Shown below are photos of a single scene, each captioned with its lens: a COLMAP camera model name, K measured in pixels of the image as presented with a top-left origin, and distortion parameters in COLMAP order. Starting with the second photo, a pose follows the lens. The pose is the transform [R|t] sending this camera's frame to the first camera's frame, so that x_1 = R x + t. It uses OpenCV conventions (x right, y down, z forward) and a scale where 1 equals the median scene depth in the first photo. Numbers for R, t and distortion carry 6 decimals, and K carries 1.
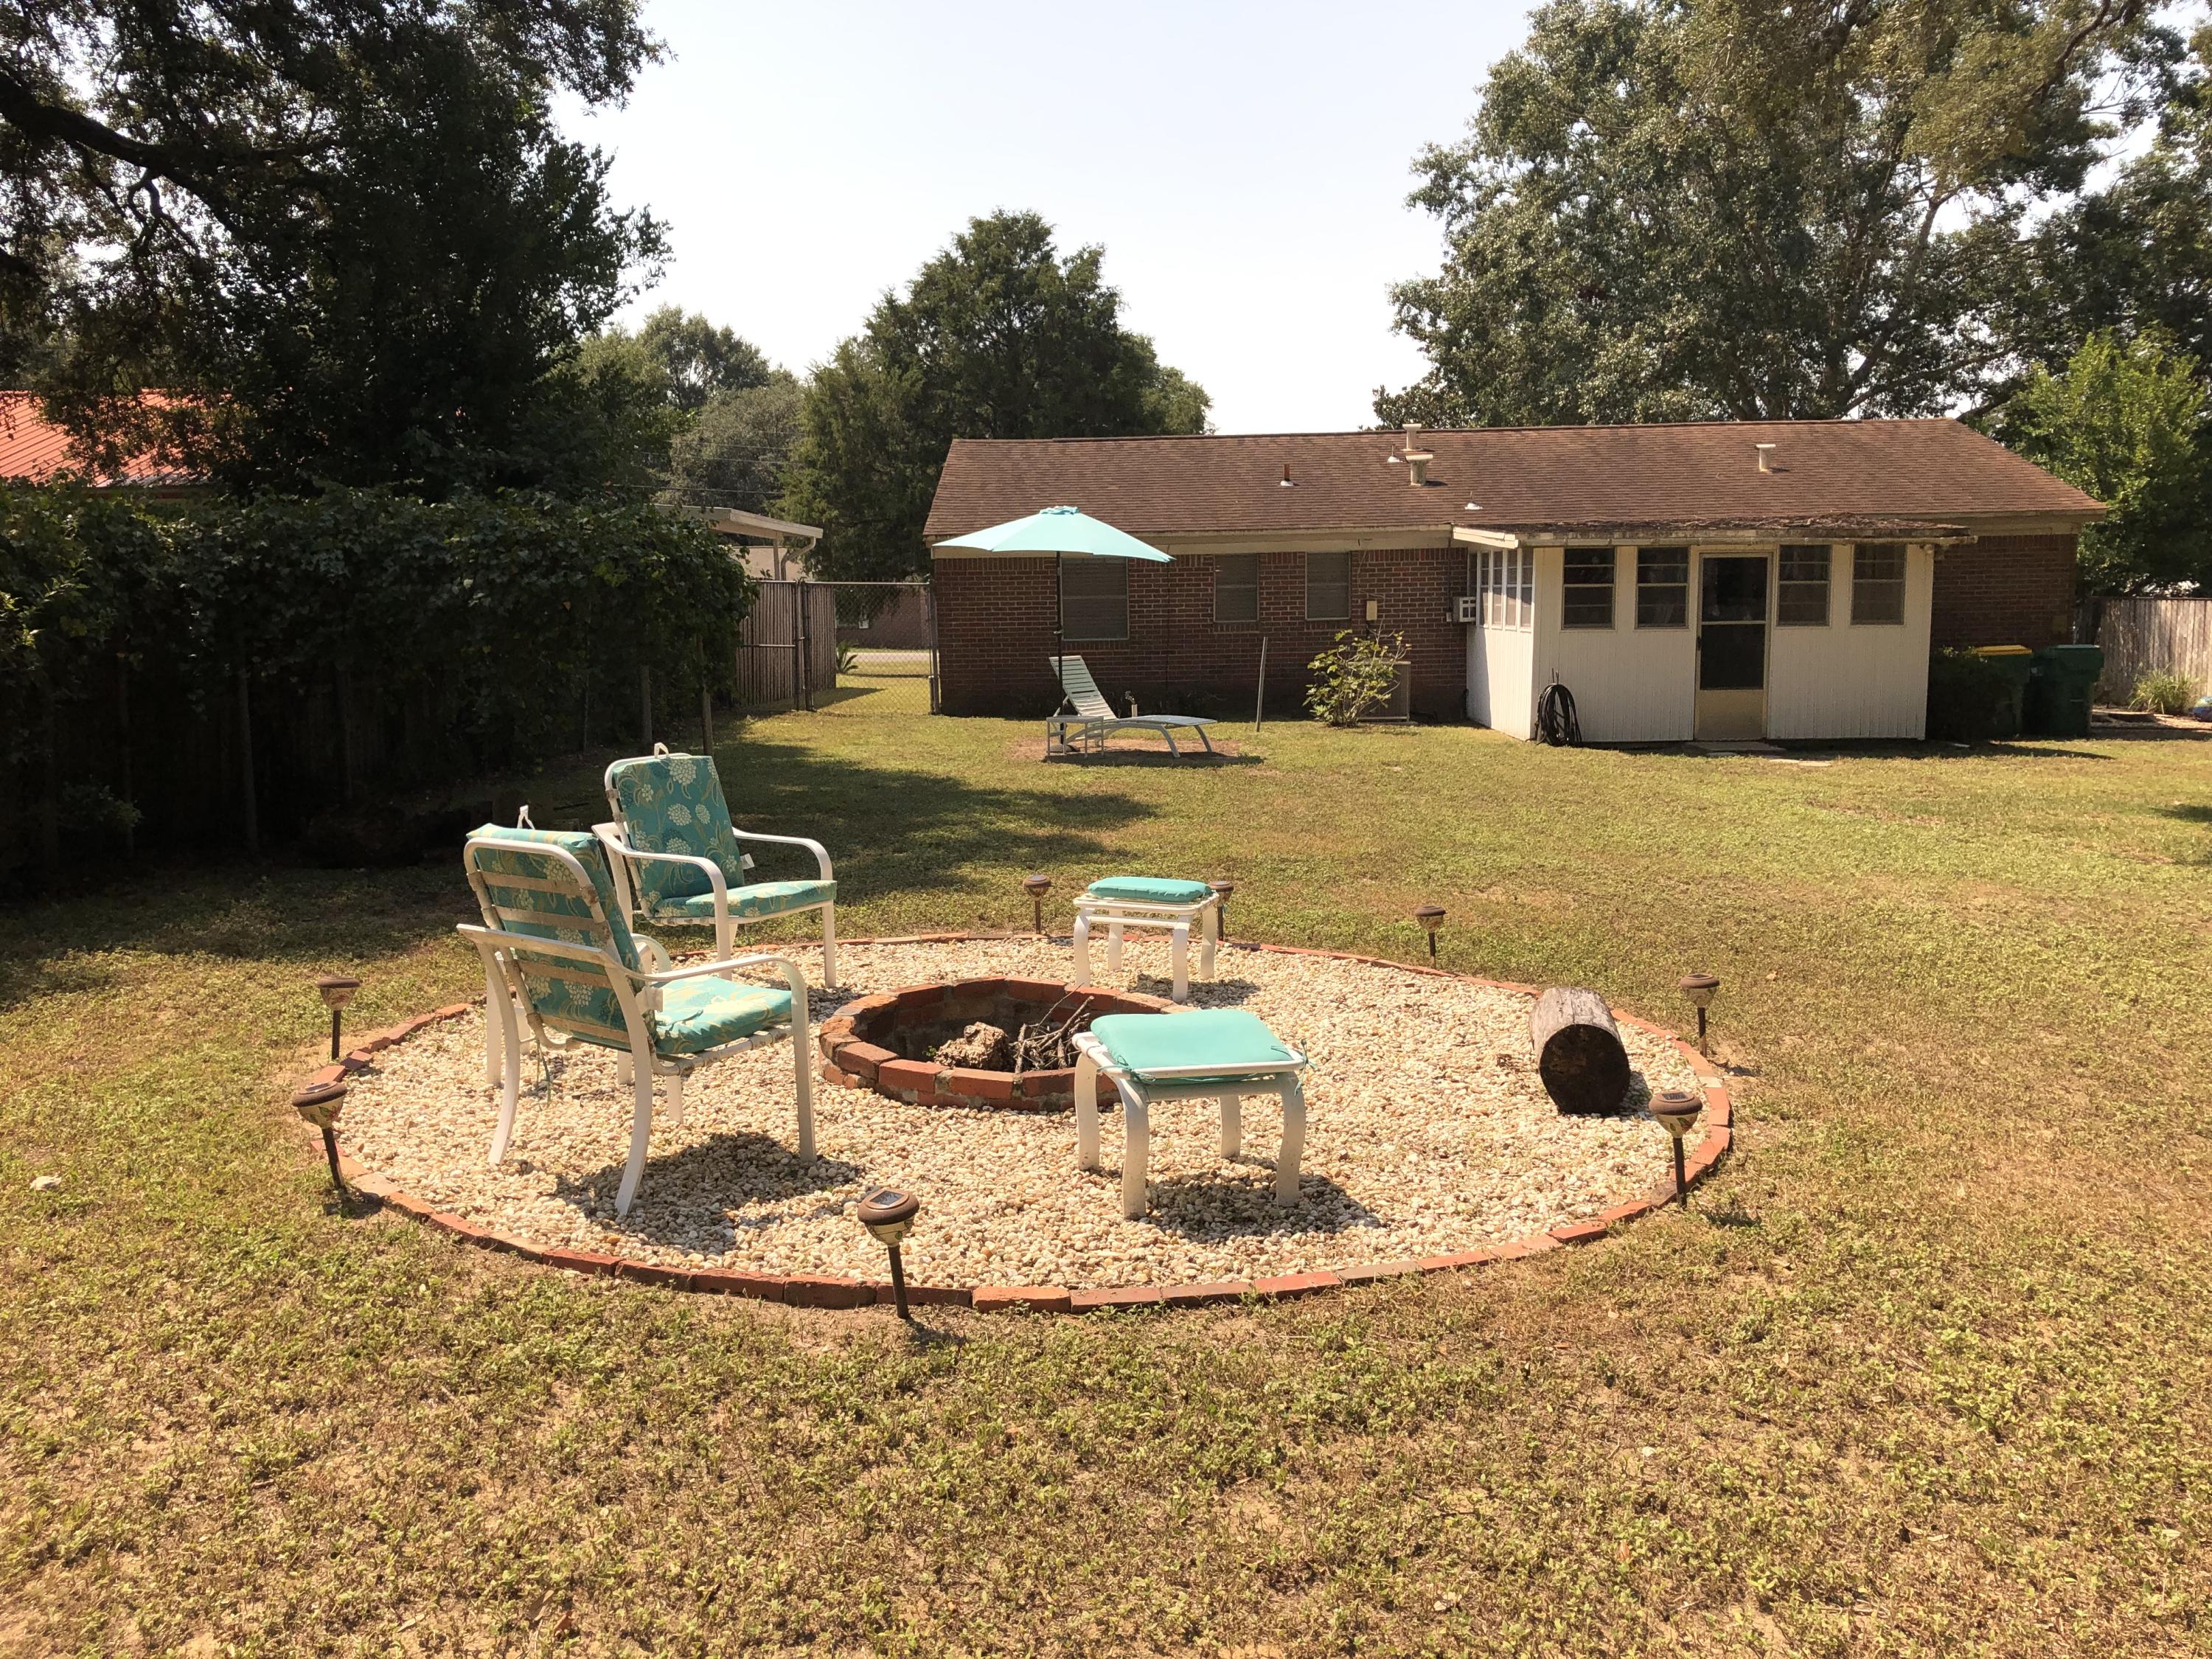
lens RADIAL K [[1835.3, 0, 1103.4], [0, 1835.3, 832.3], [0, 0, 1]] dist [0.033519, -0.049035]
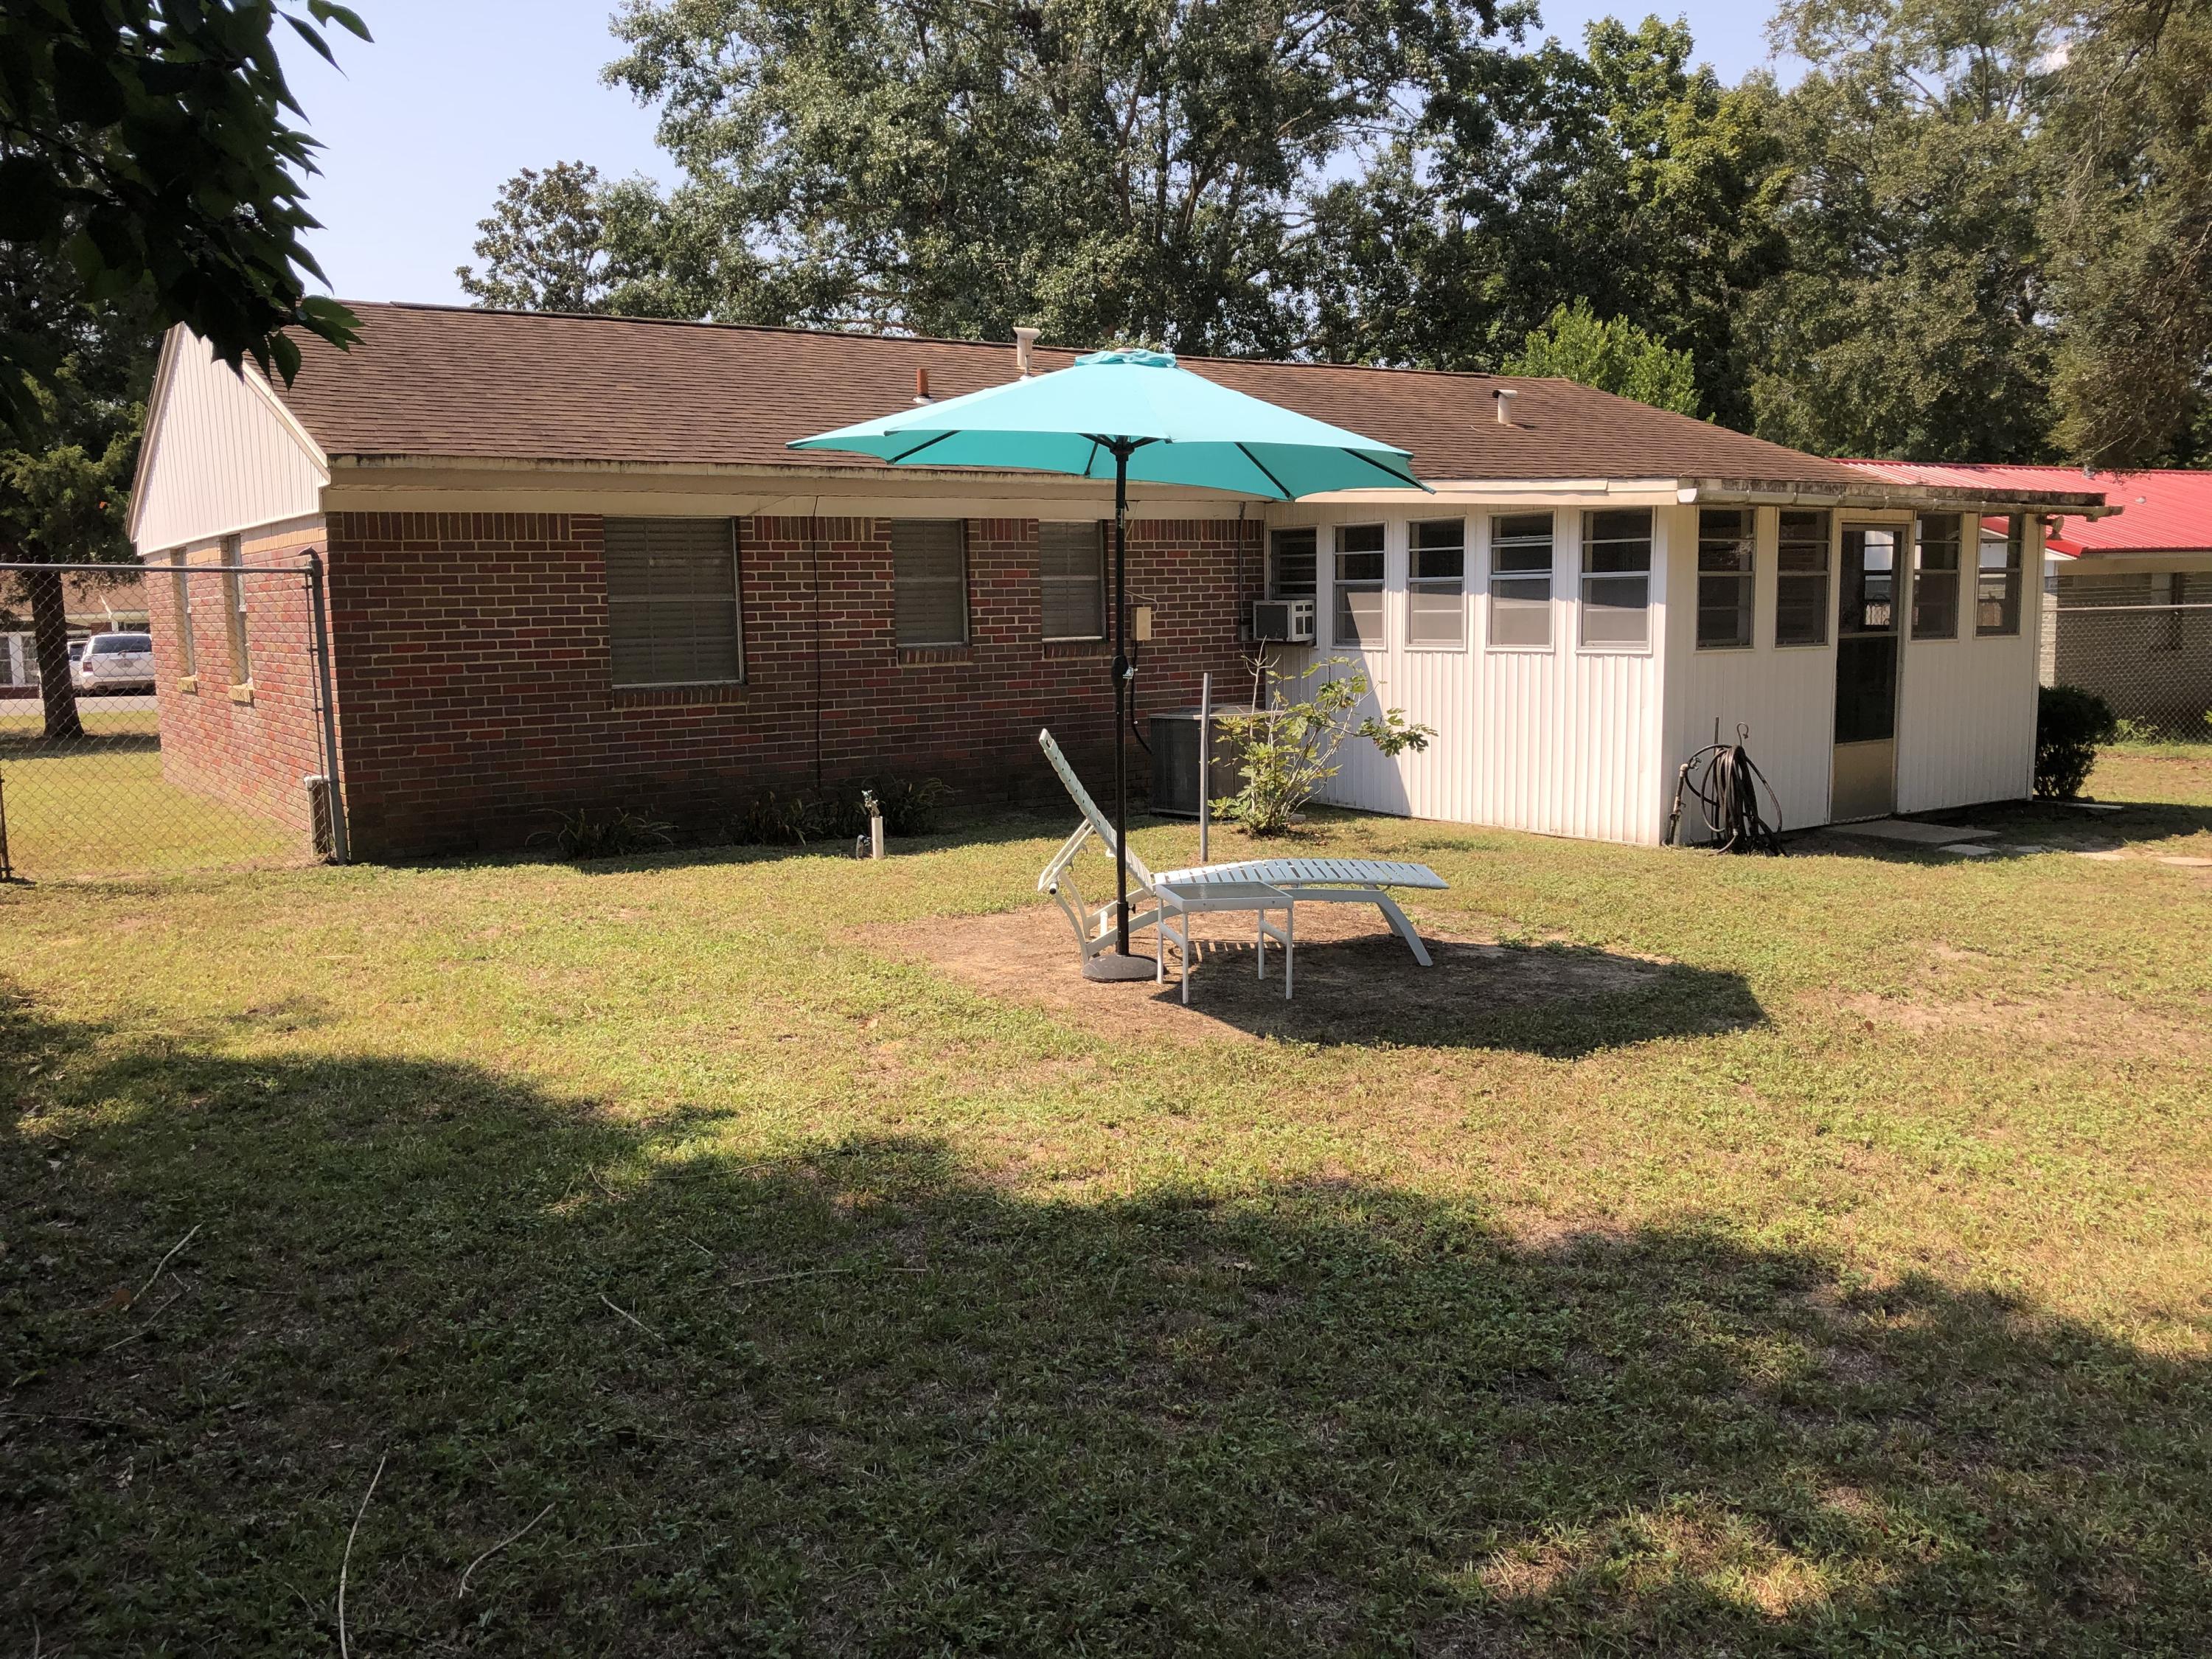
lens RADIAL K [[1835.3, 0, 1110.3], [0, 1835.3, 826.5], [0, 0, 1]] dist [0.033519, -0.049035]
pose [[0.817603, -0.068581, 0.571683, -0.227368], [0.078572, 0.996882, 0.007217, -0.070778], [-0.570396, 0.039018, 0.820443, 0.610325]]
